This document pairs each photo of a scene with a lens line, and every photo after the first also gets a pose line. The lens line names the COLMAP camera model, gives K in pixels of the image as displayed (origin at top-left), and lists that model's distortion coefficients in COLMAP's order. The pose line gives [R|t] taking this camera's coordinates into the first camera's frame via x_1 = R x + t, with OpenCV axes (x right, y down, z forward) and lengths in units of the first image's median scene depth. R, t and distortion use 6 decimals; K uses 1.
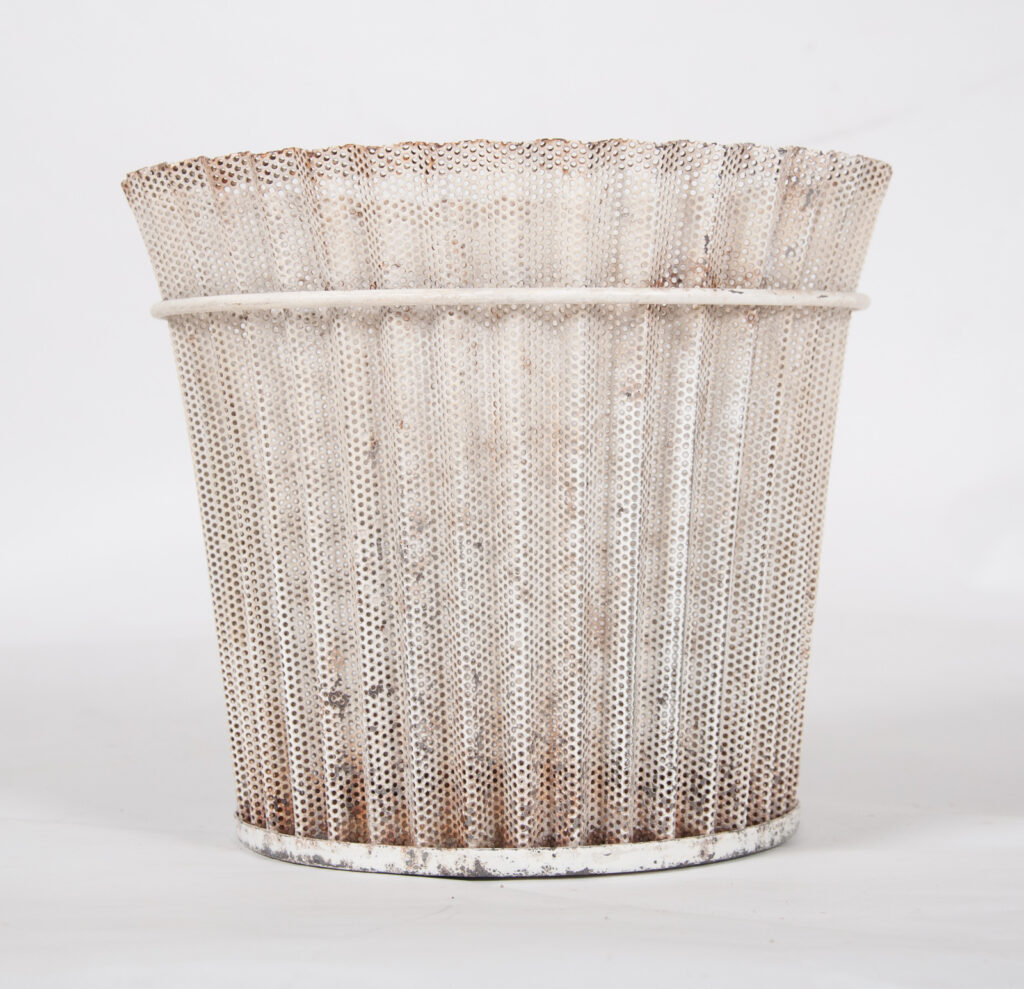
lens RADIAL K [[2709.0, 0, 512.4], [0, 2709.0, 455.0], [0, 0, 1]] dist [0.097038, 0.000000]
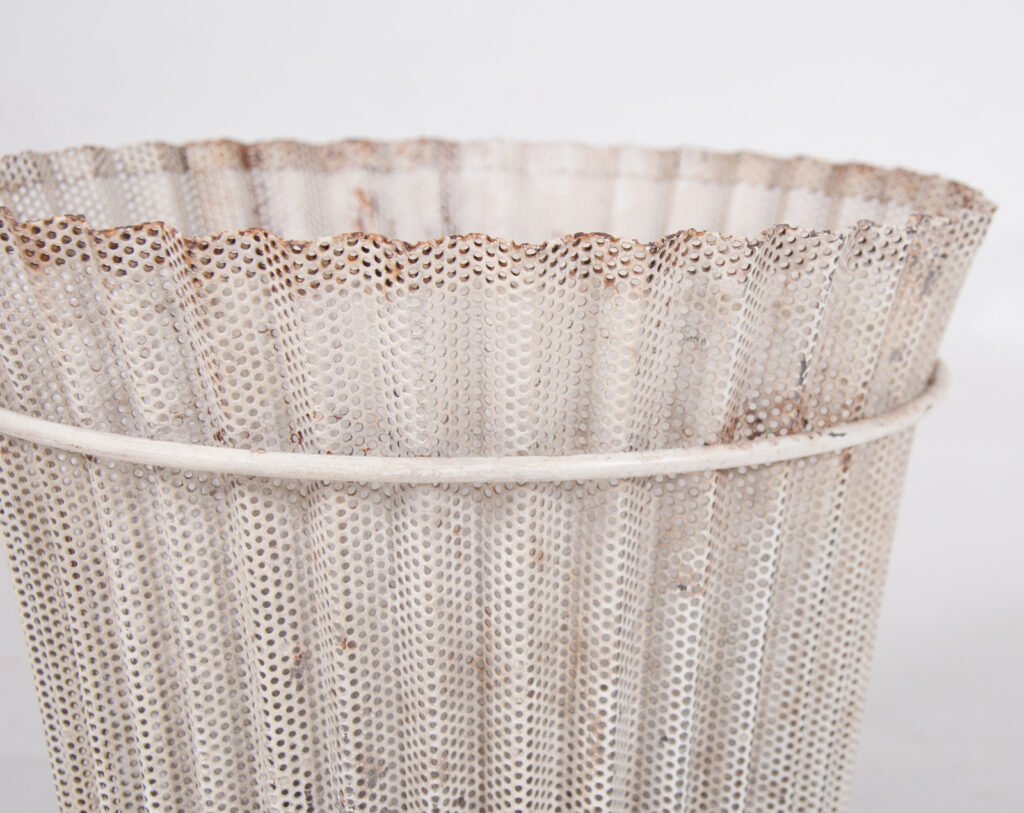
lens RADIAL K [[1866.5, 0, 722.0], [0, 1866.5, 444.8], [0, 0, 1]] dist [0.034582, 0.000000]
pose [[0.975636, -0.015845, 0.218822, -0.049196], [-0.029170, 0.979165, 0.200958, -0.150047], [-0.217447, -0.202445, 0.954847, 0.545125]]
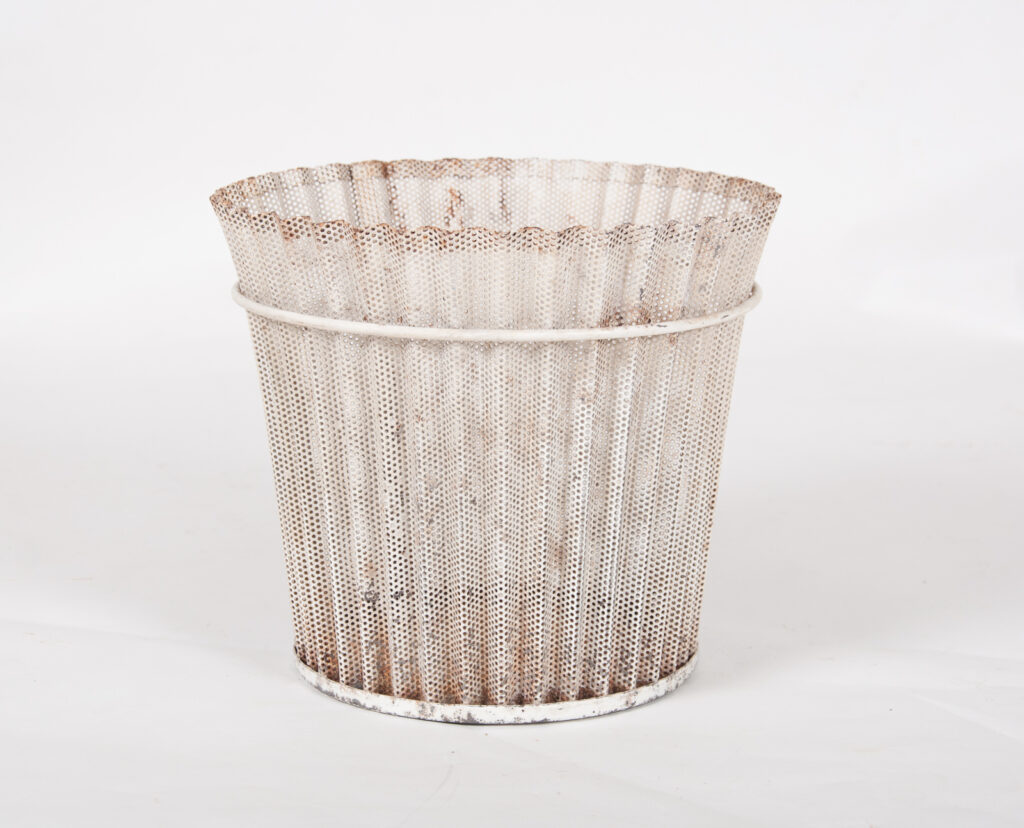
lens RADIAL K [[2493.0, 0, 511.6], [0, 2493.0, 413.5], [0, 0, 1]] dist [-0.140755, 0.000000]
pose [[0.999749, 0.013960, 0.017522, -0.015676], [-0.017054, 0.981409, 0.191169, -0.254762], [-0.014528, -0.191420, 0.981401, -0.252973]]
